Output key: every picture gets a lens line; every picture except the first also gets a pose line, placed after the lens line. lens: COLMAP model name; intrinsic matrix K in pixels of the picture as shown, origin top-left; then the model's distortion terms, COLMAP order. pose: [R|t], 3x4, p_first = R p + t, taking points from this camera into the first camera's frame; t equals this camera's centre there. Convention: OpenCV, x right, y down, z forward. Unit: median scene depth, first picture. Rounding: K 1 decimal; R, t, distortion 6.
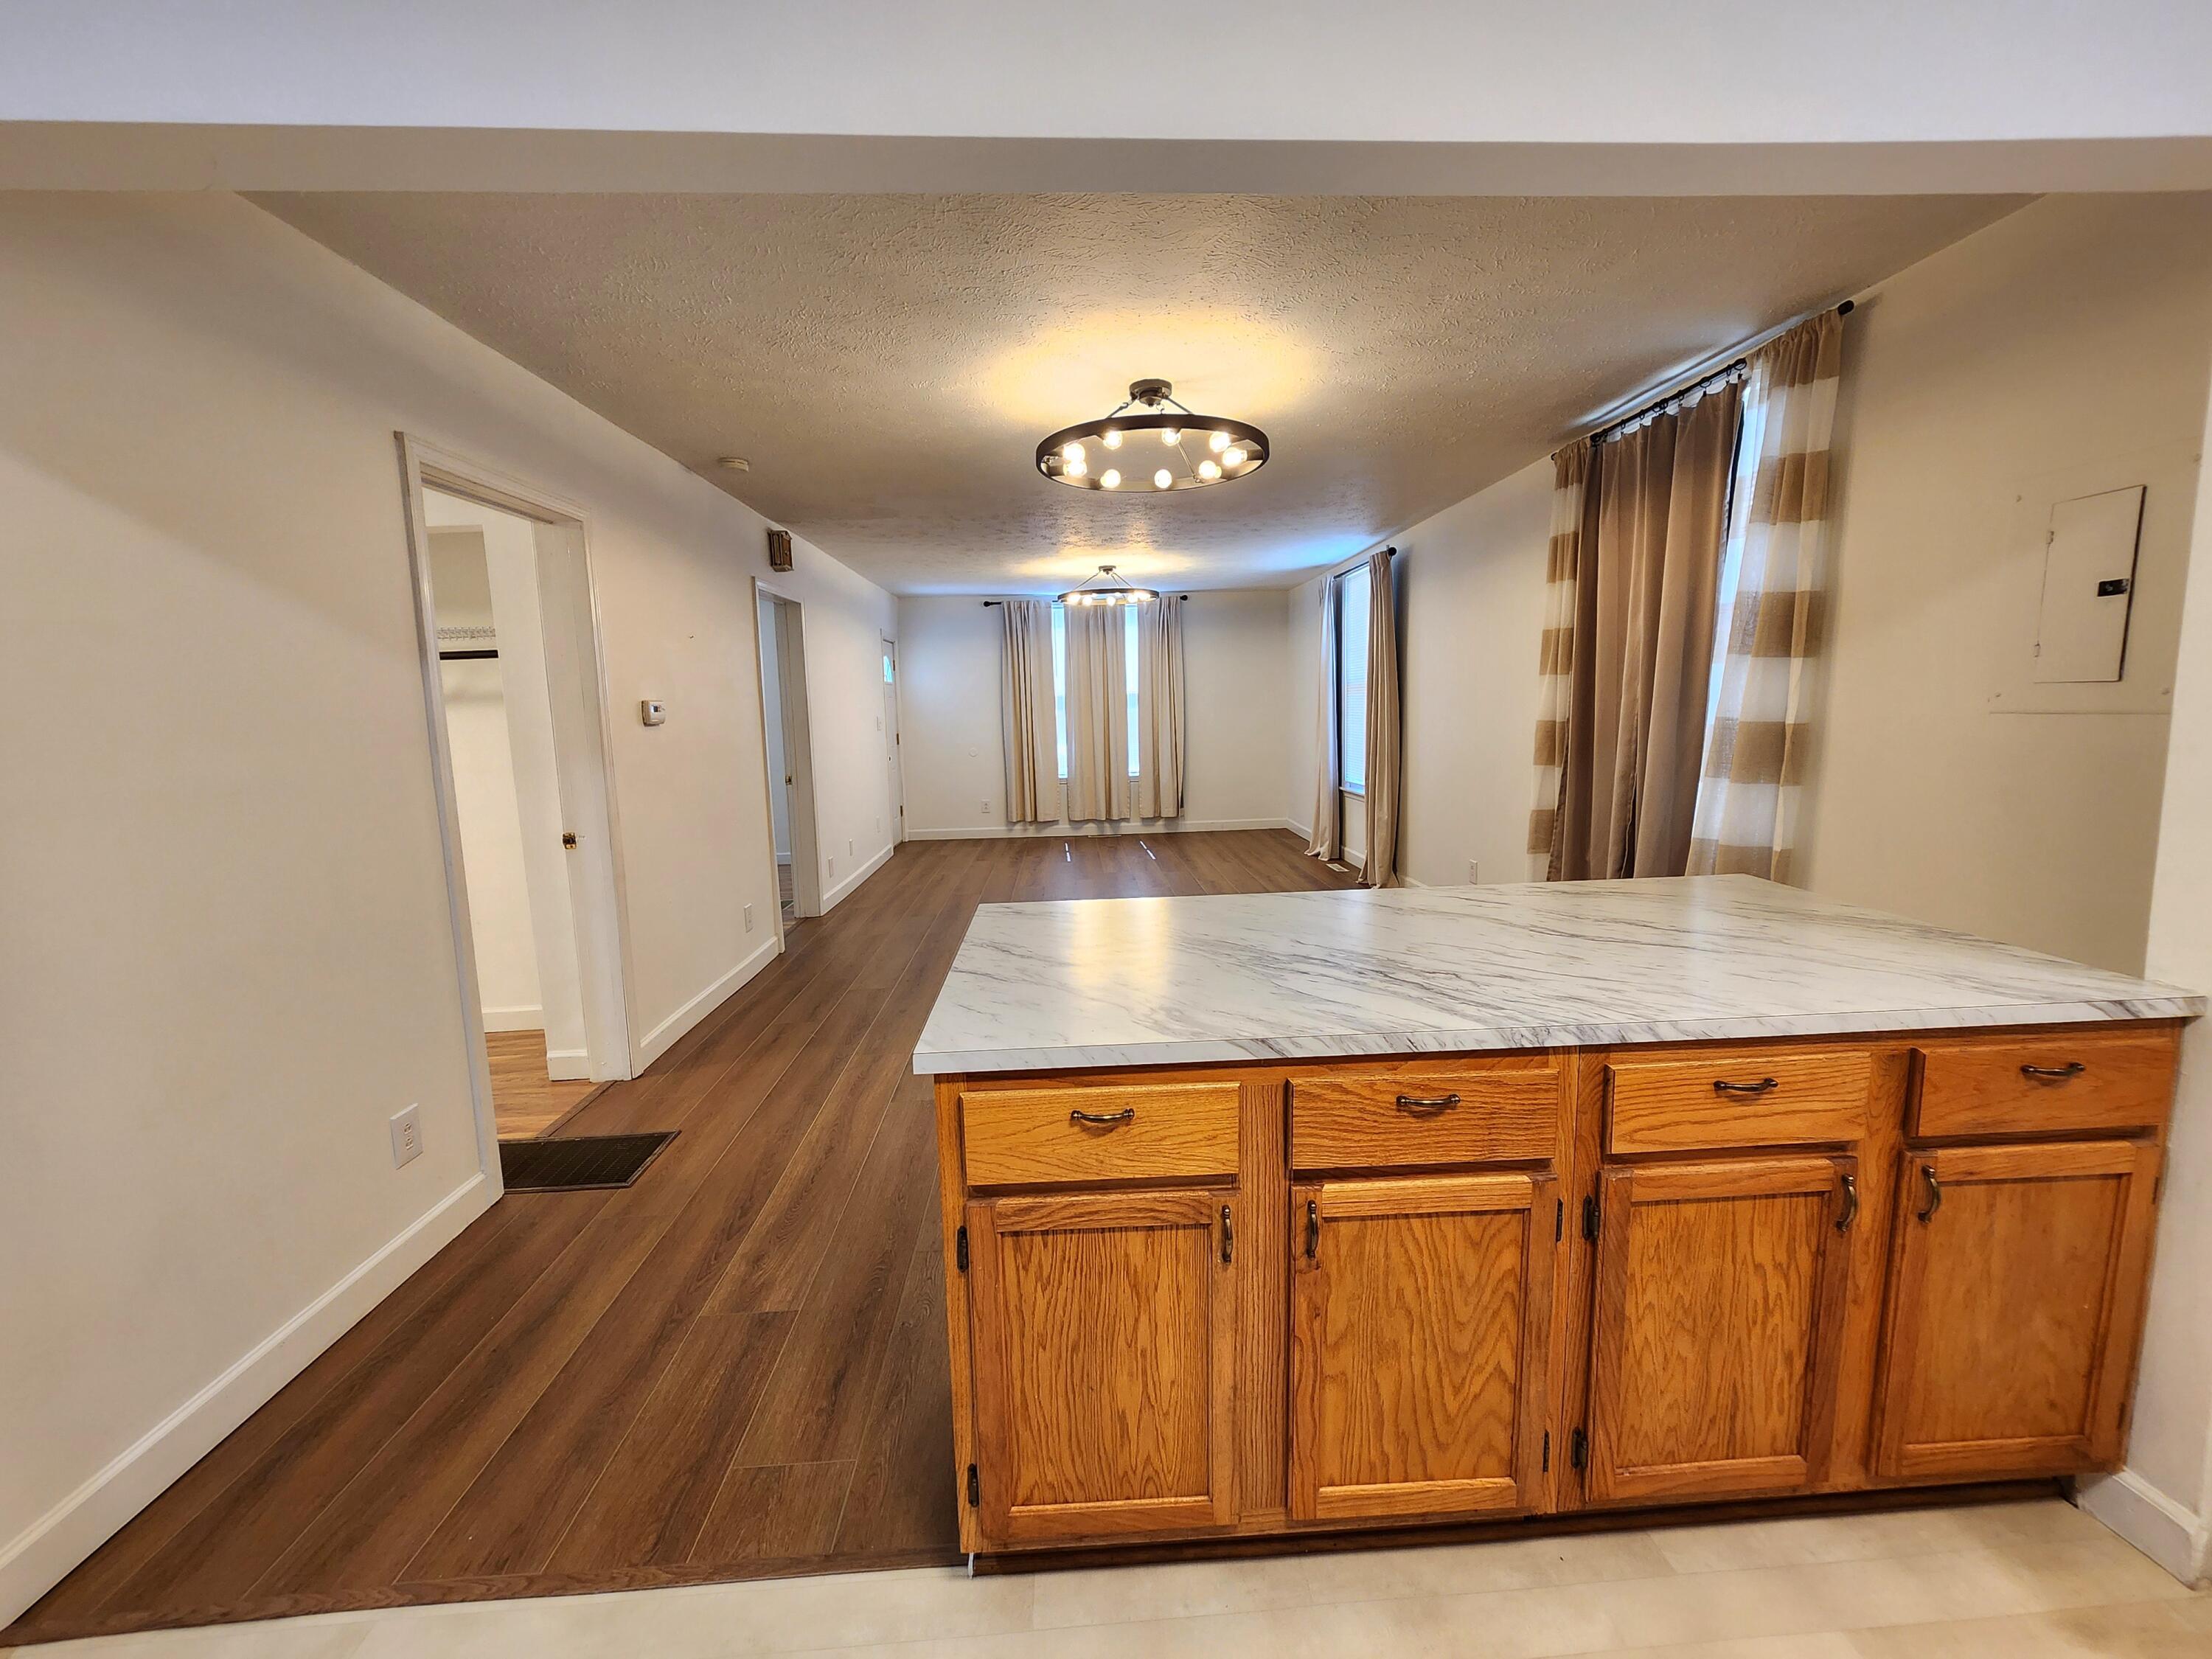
lens RADIAL K [[909.5, 0, 1115.3], [0, 909.5, 825.4], [0, 0, 1]] dist [0.000196, -0.000673]
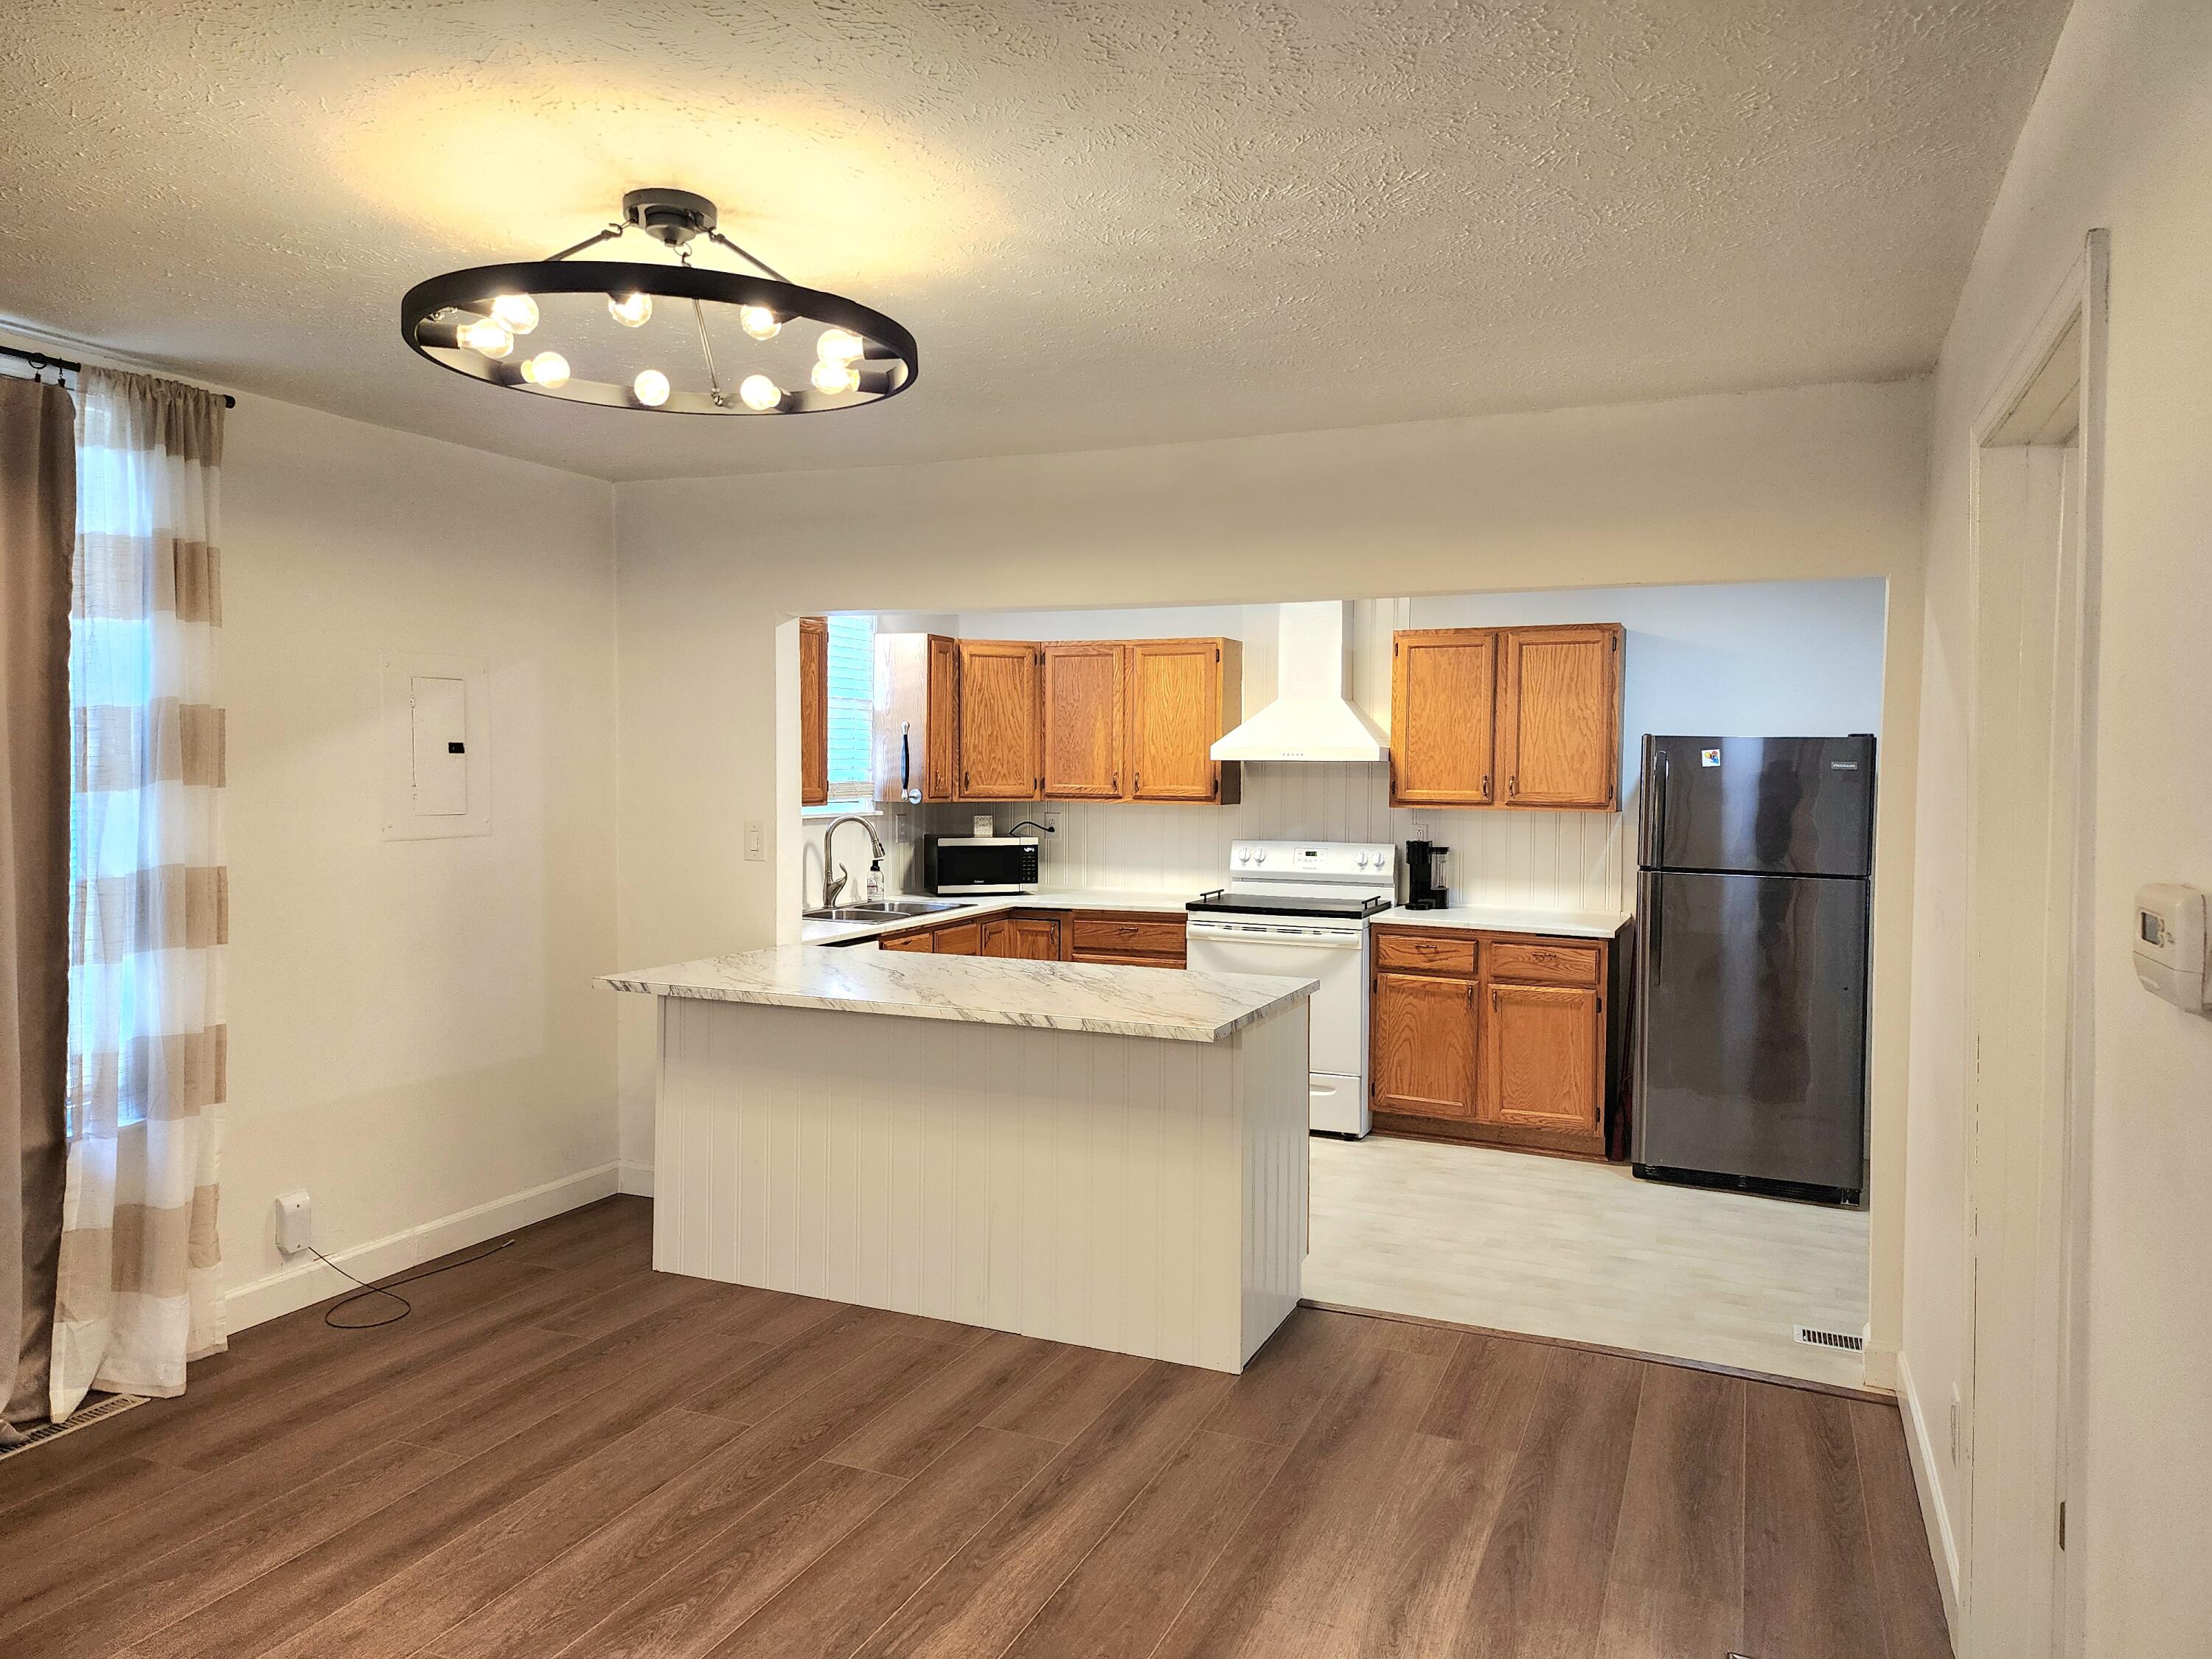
lens RADIAL K [[1486.3, 0, 1118.6], [0, 1486.3, 803.9], [0, 0, 1]] dist [0.094480, -0.076266]
pose [[-0.898773, 0.007951, 0.438342, -0.465514], [0.075172, 0.987823, 0.136215, -0.233825], [-0.431921, 0.155378, -0.888427, 1.482775]]
